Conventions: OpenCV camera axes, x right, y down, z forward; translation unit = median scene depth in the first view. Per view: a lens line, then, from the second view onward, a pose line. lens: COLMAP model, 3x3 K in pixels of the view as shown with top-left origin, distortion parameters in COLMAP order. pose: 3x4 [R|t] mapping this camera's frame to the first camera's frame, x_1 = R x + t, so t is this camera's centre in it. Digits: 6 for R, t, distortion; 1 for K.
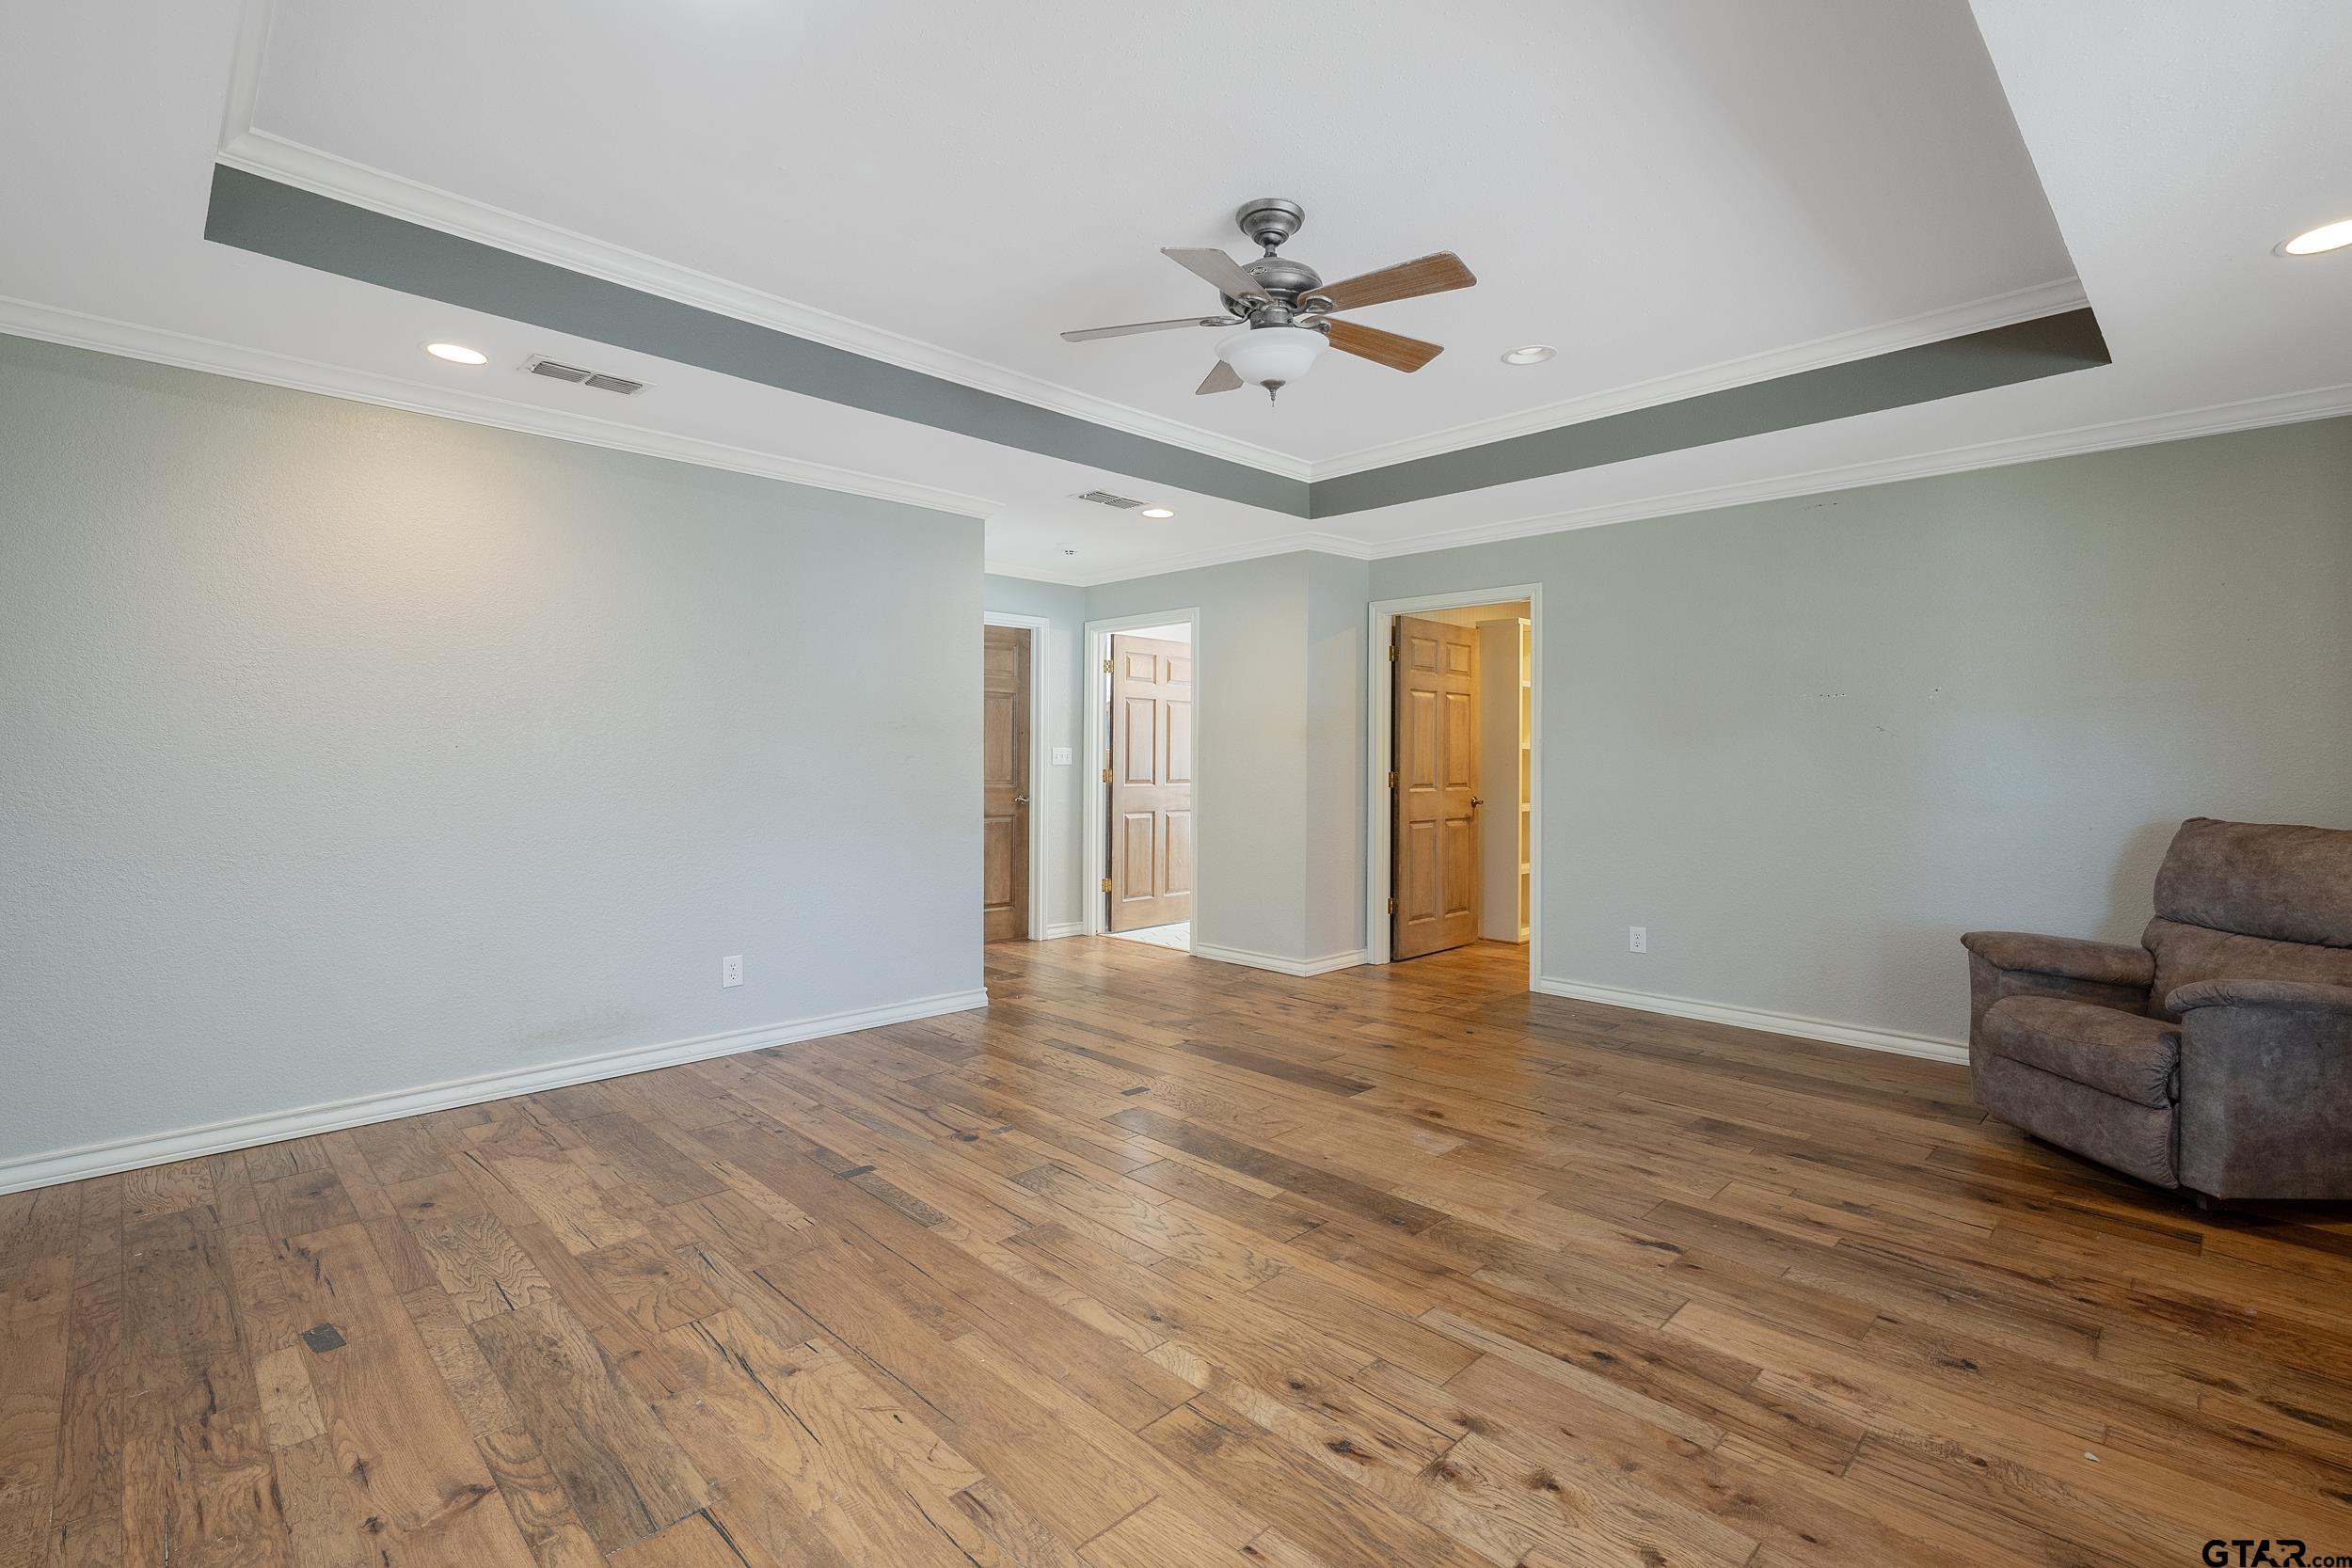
lens RADIAL K [[1079.8, 0, 1185.2], [0, 1079.8, 770.7], [0, 0, 1]] dist [-0.001529, -0.000121]
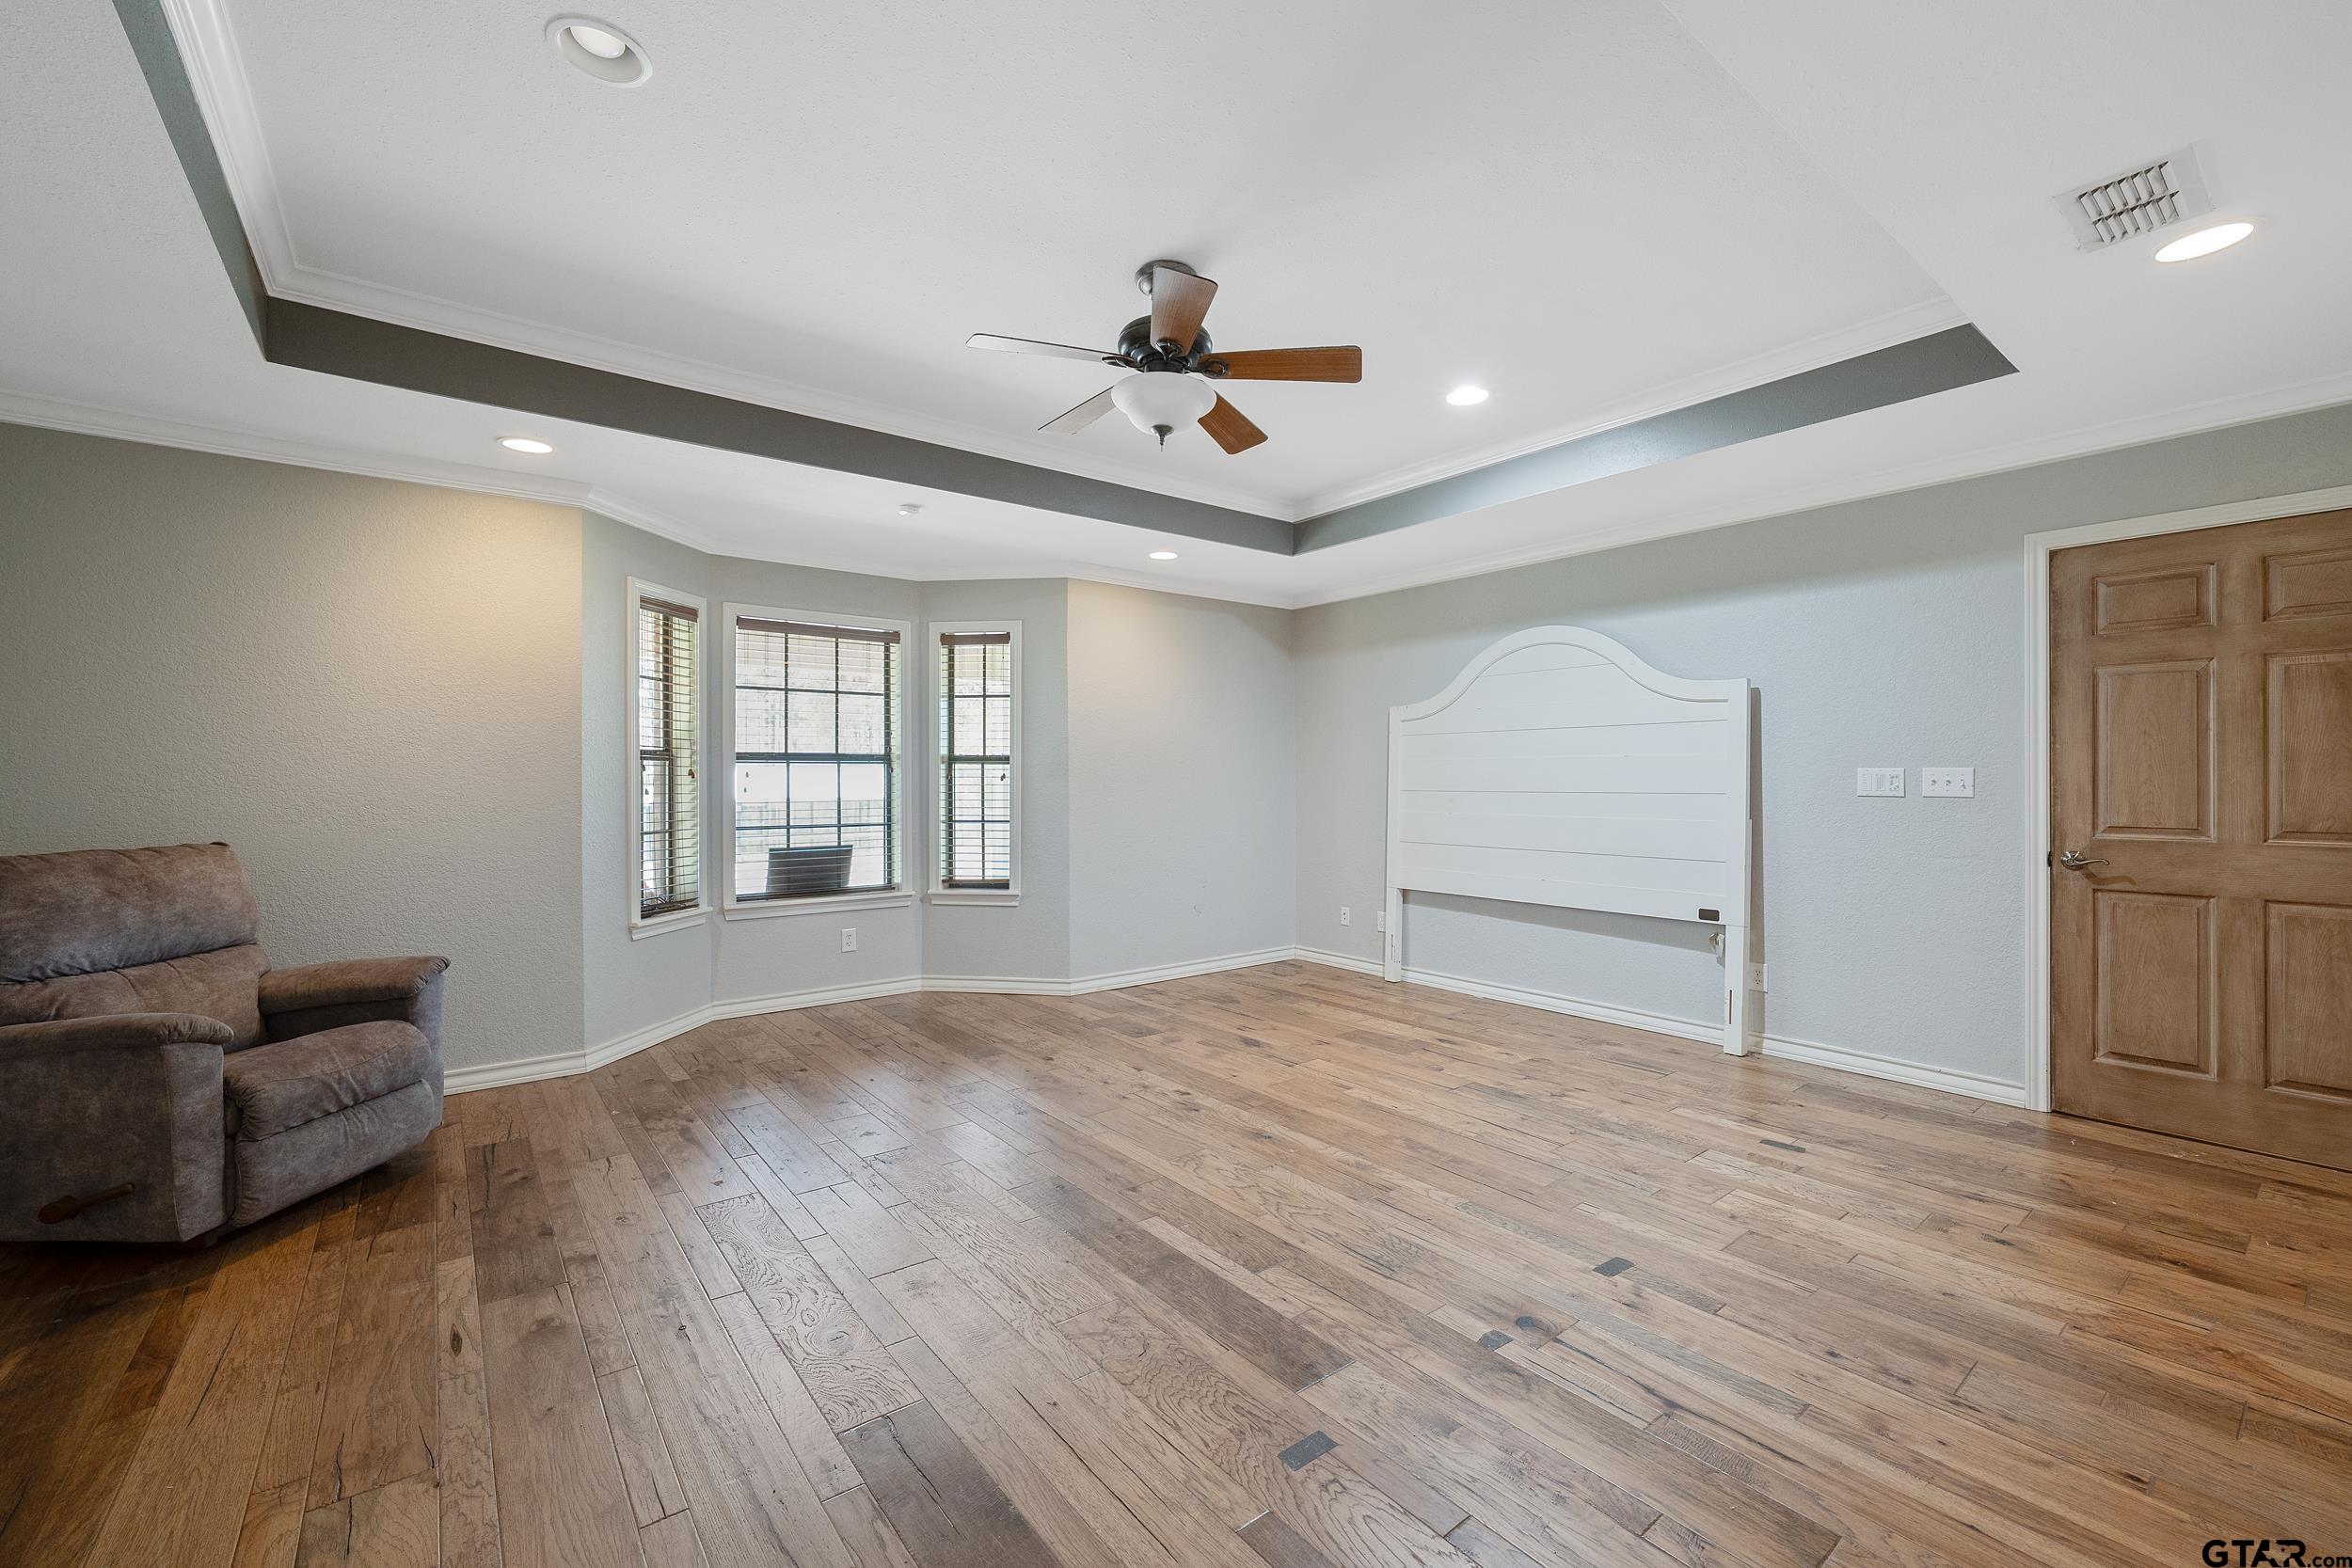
lens RADIAL K [[985.3, 0, 1180.2], [0, 985.3, 775.9], [0, 0, 1]] dist [-0.000525, -0.000007]
pose [[-0.992710, -0.005253, 0.120414, -0.054294], [-0.003805, 0.999918, 0.012255, -0.034354], [-0.120469, 0.011707, -0.992648, 1.911609]]
